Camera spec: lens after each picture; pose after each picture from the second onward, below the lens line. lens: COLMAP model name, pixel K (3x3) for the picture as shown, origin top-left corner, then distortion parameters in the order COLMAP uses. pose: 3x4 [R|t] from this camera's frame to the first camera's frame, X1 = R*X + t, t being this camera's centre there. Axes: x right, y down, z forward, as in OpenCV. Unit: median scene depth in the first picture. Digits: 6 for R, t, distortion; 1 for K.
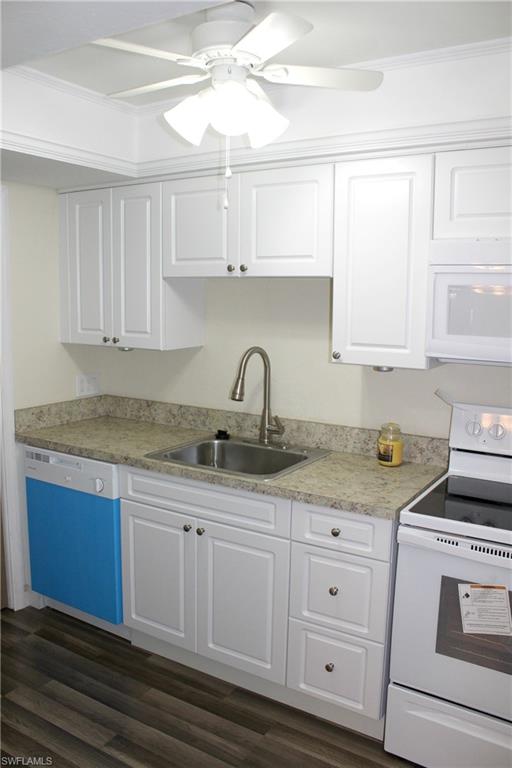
lens RADIAL K [[645.0, 0, 256.0], [0, 645.0, 384.0], [0, 0, 1]] dist [-0.115911, 0.006691]
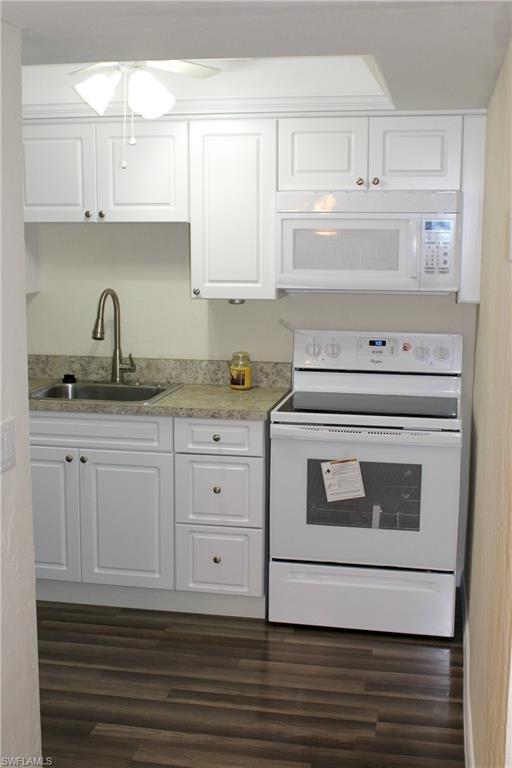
lens RADIAL K [[952.6, 0, 256.0], [0, 952.6, 384.0], [0, 0, 1]] dist [-0.082674, 0.009920]
pose [[0.934771, -0.065628, 0.349136, -0.364933], [0.058007, 0.997795, 0.032254, 0.068554], [-0.350482, -0.009898, 0.936517, -0.595979]]
